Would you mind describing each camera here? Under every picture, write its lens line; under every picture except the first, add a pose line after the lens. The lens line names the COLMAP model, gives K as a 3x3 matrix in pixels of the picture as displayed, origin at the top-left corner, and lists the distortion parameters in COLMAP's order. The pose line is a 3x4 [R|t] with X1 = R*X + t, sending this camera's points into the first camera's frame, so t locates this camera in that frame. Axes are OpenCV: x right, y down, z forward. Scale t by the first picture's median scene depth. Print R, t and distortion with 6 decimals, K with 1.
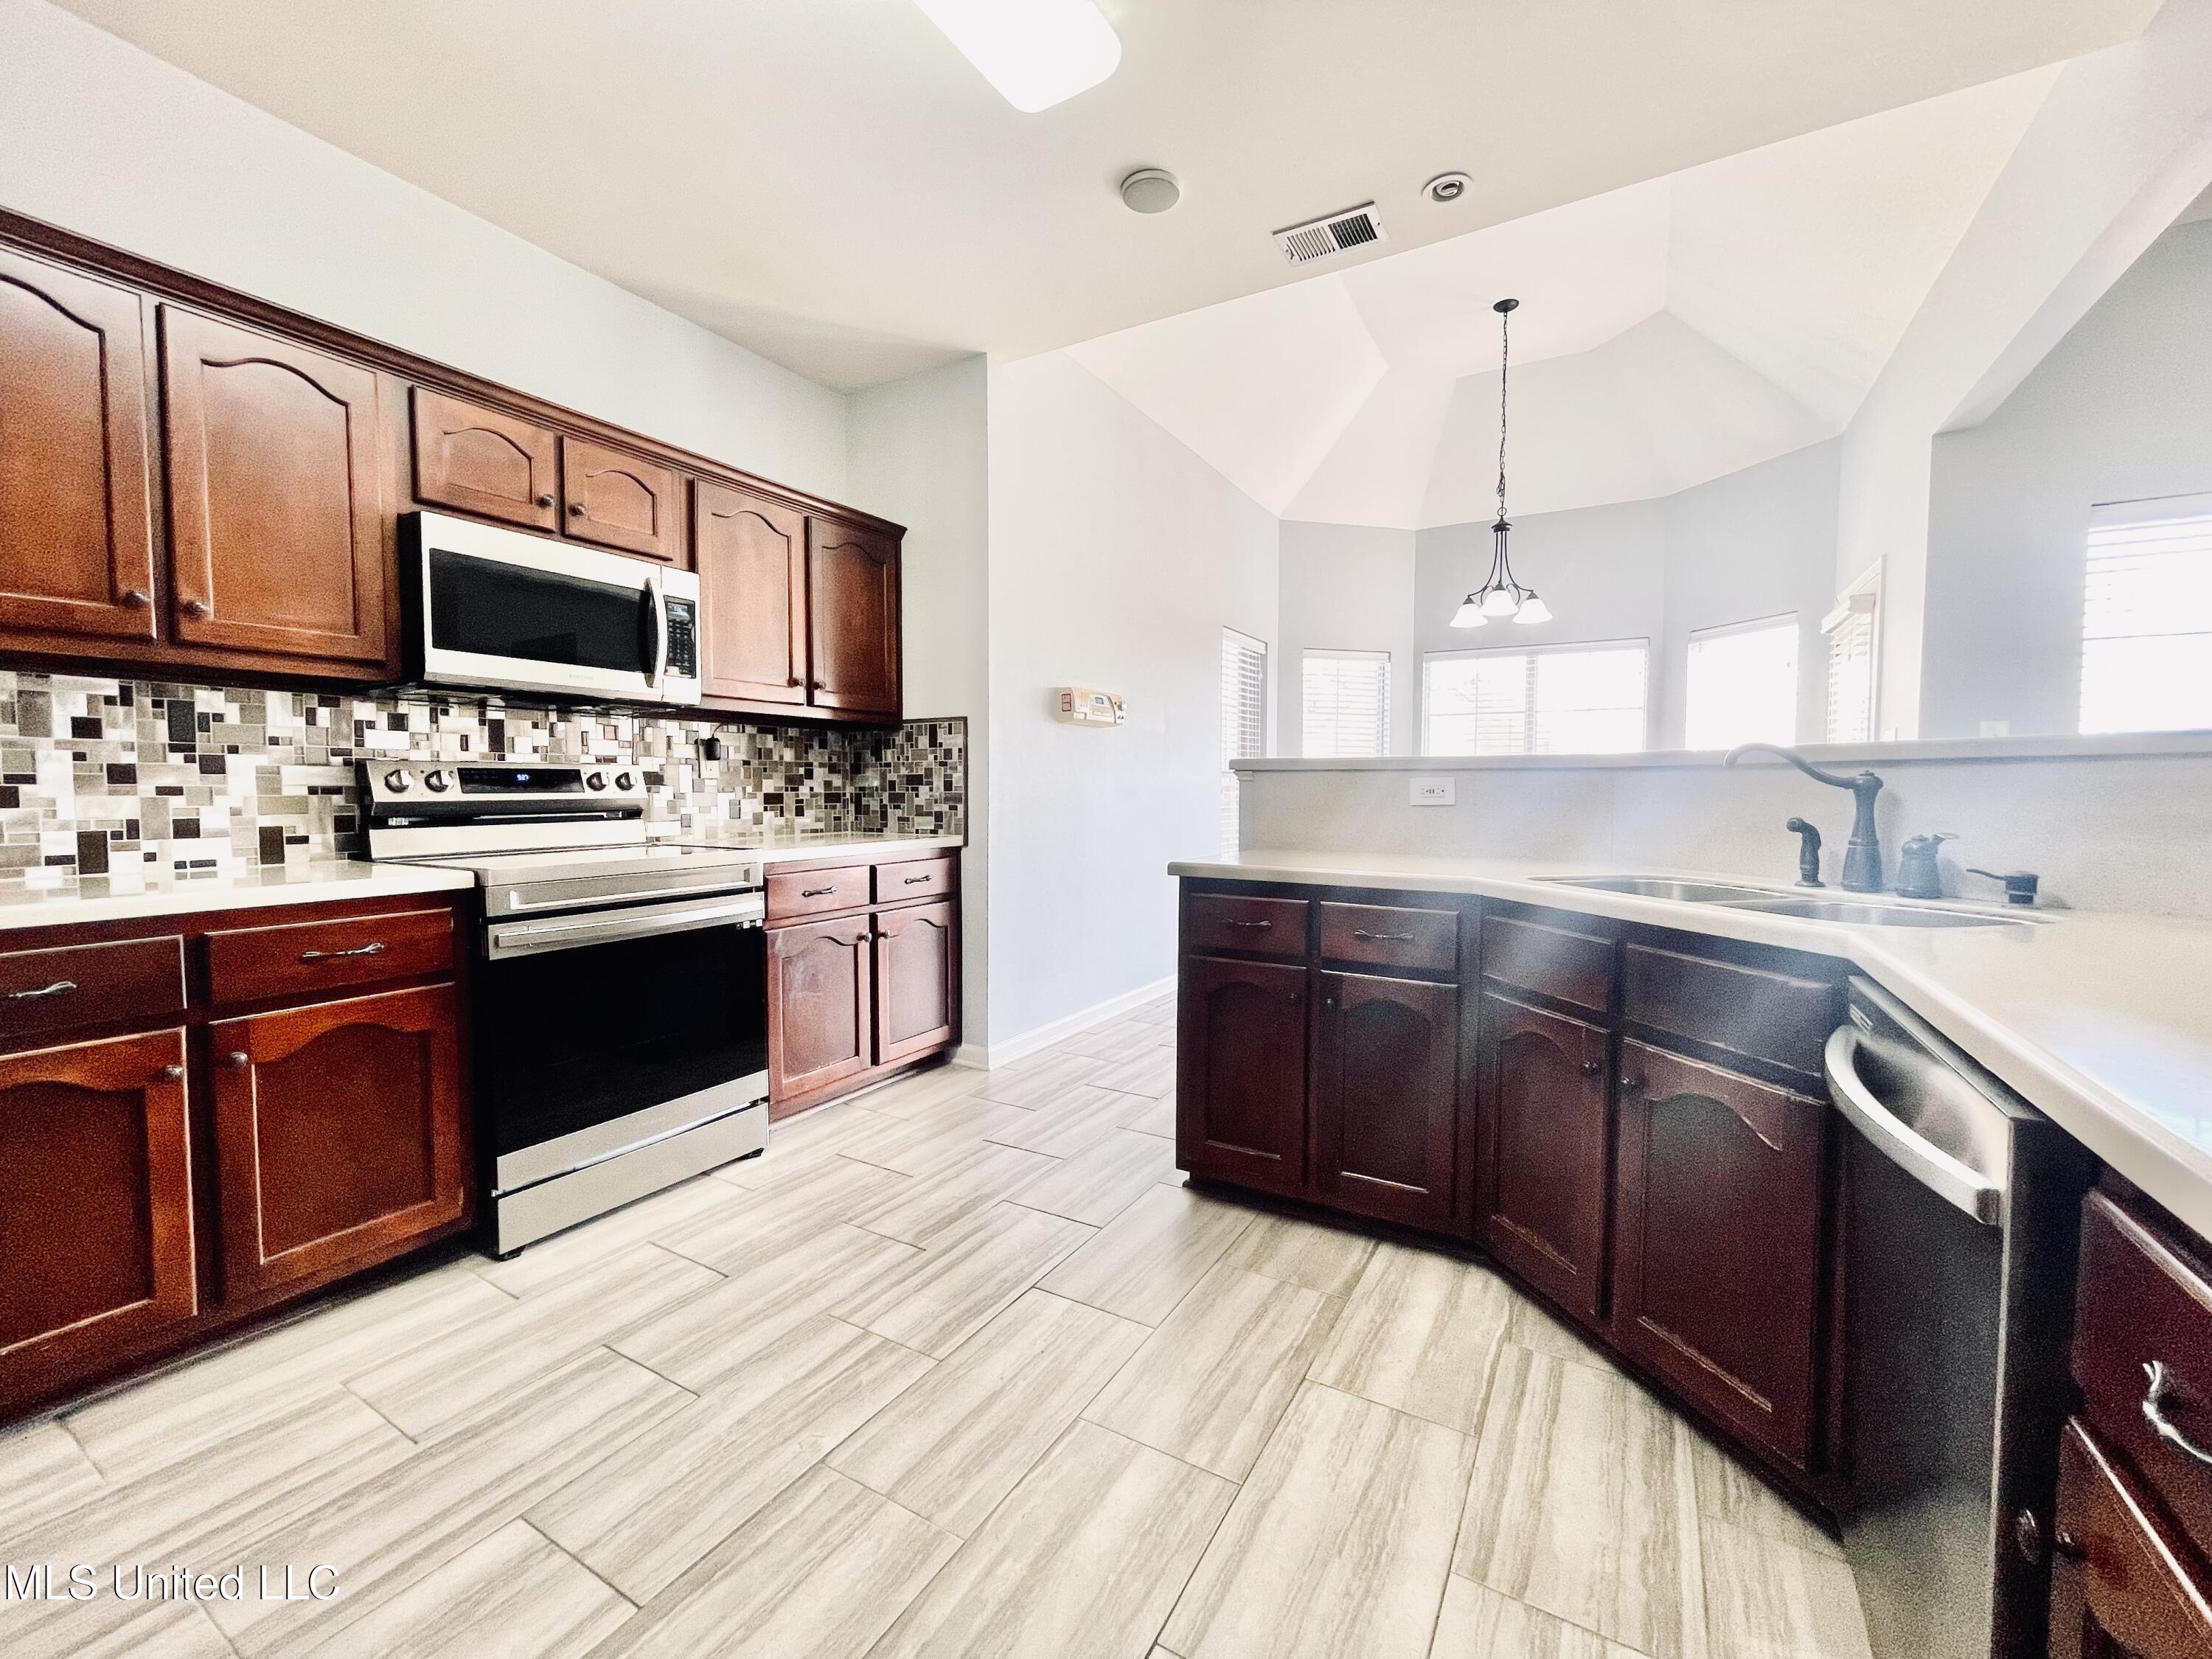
lens RADIAL K [[901.6, 0, 1098.8], [0, 901.6, 835.6], [0, 0, 1]] dist [0.013605, 0.000339]
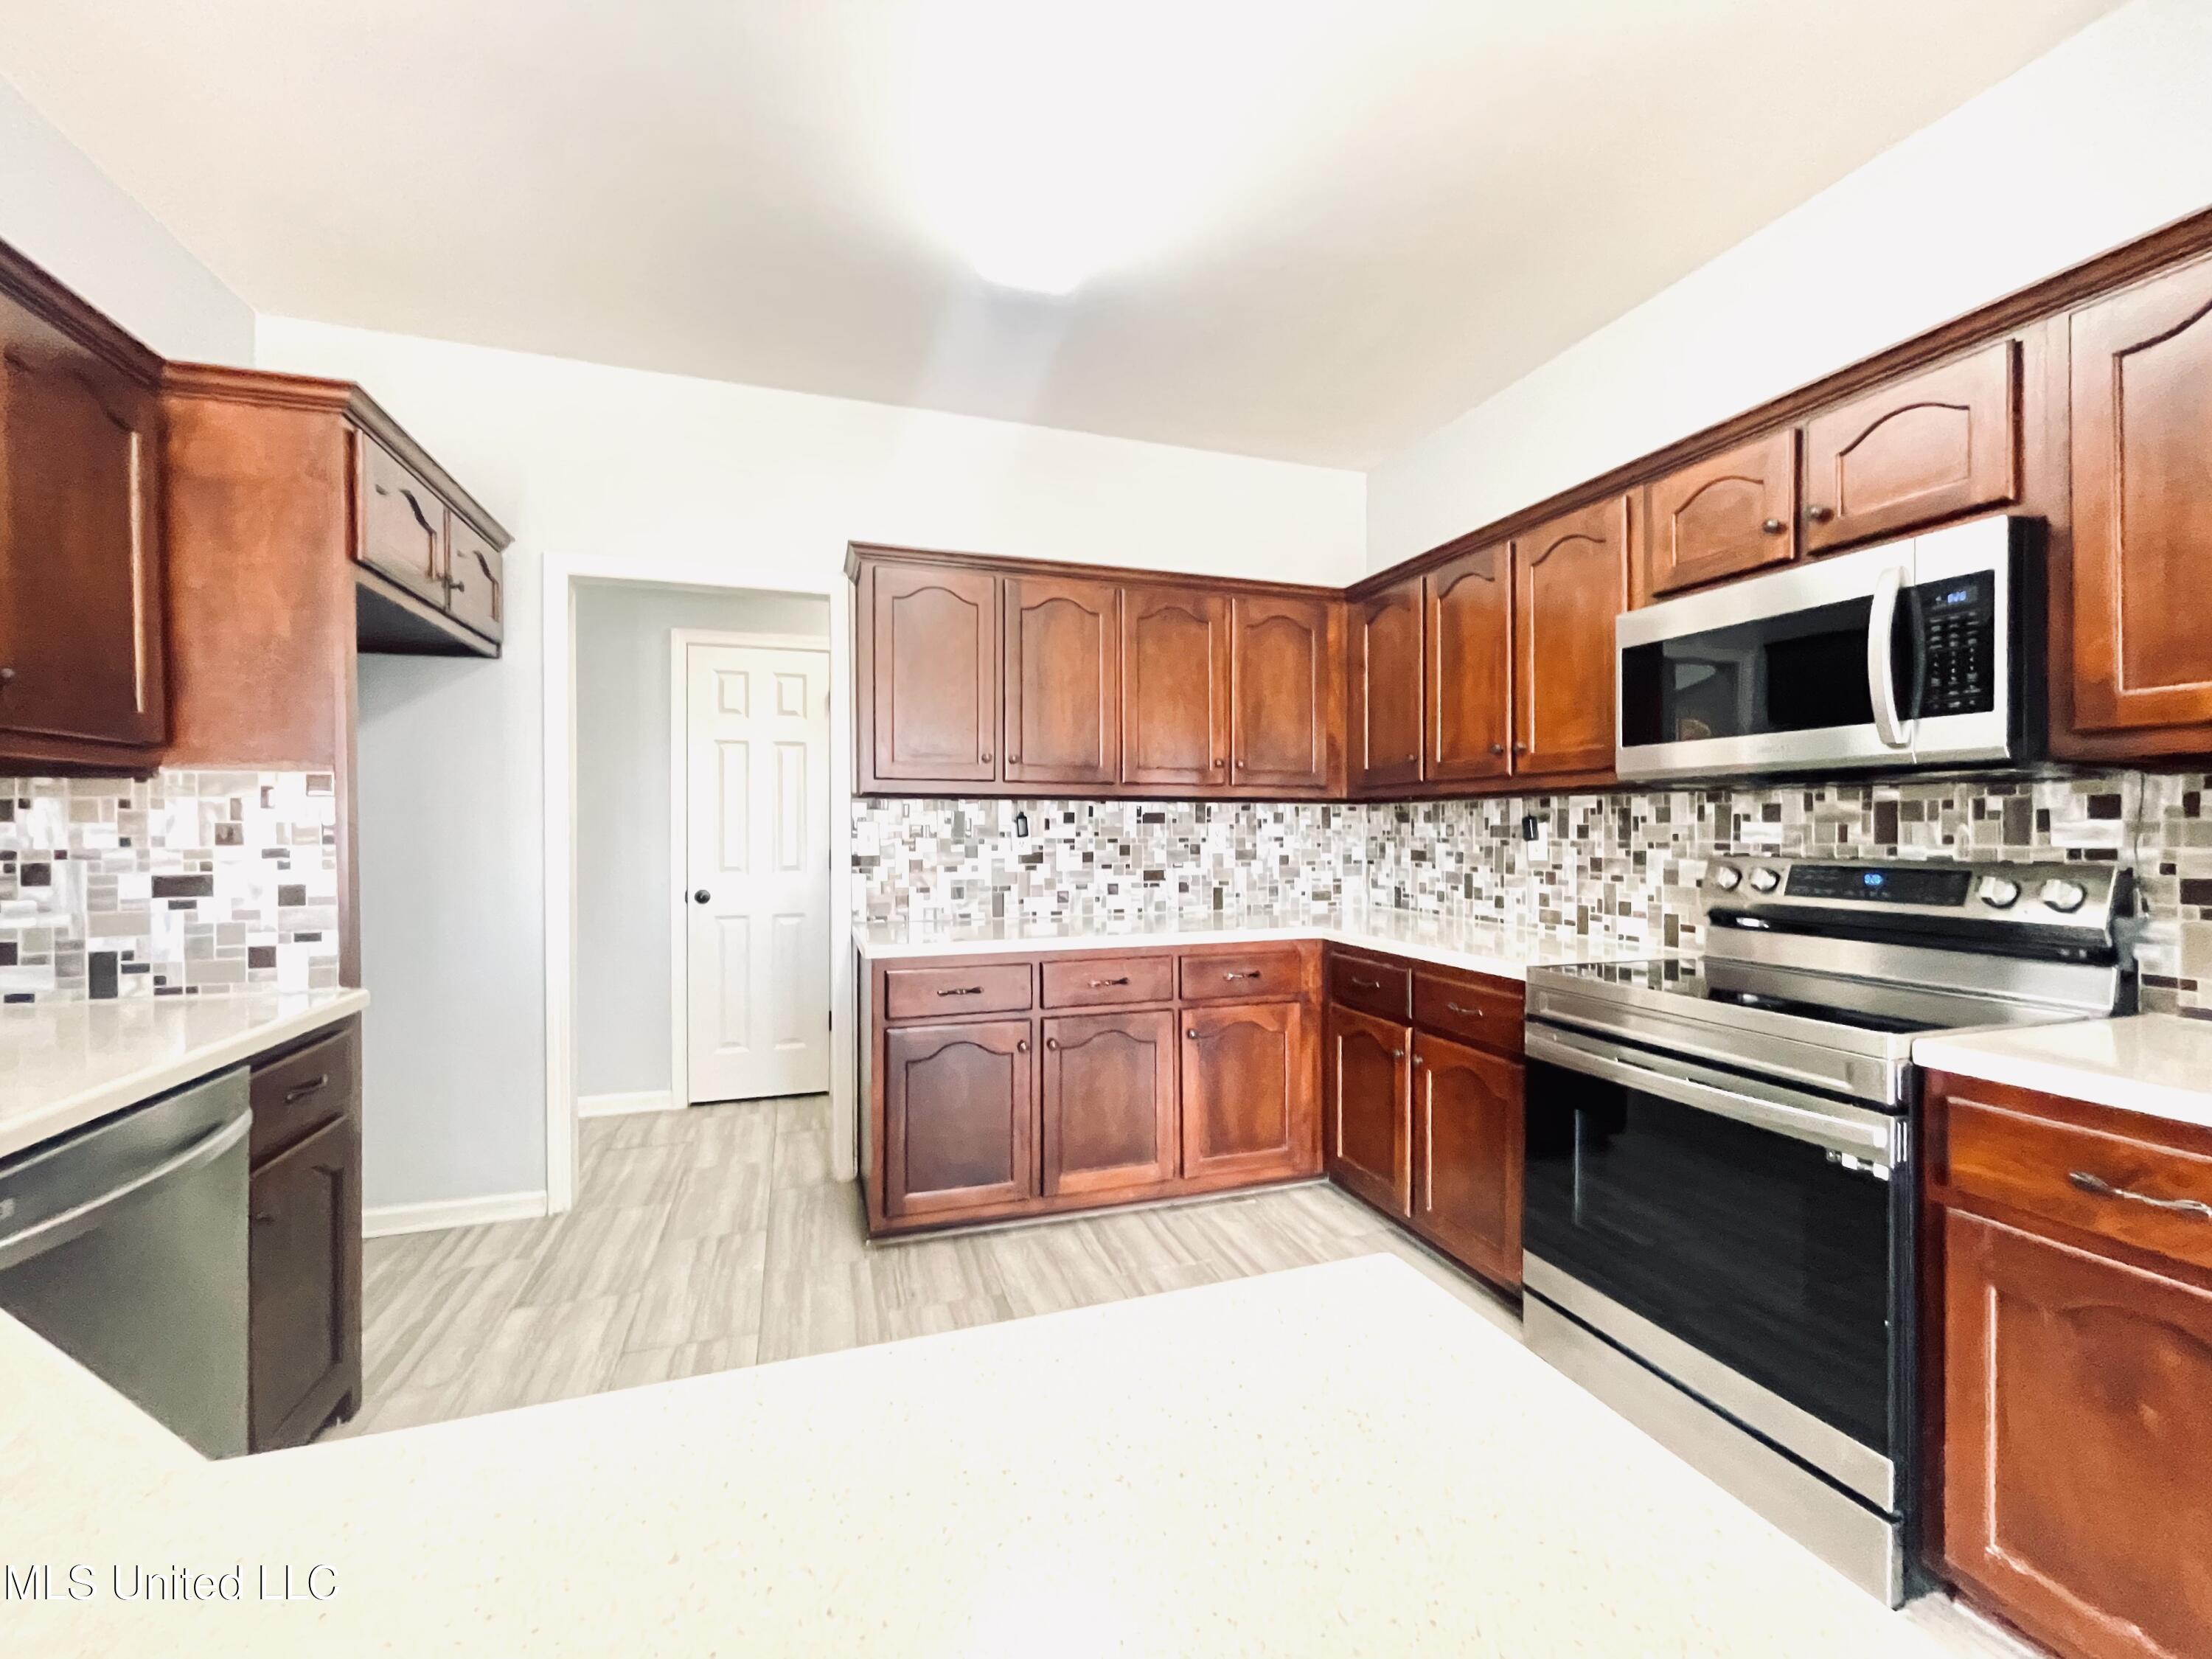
lens RADIAL K [[901.6, 0, 1096.7], [0, 901.6, 822.3], [0, 0, 1]] dist [0.013605, 0.000339]
pose [[-0.656626, -0.002769, -0.754211, 0.403501], [-0.037007, 0.998907, 0.028552, -0.130693], [0.753308, 0.046659, -0.656011, 1.221989]]
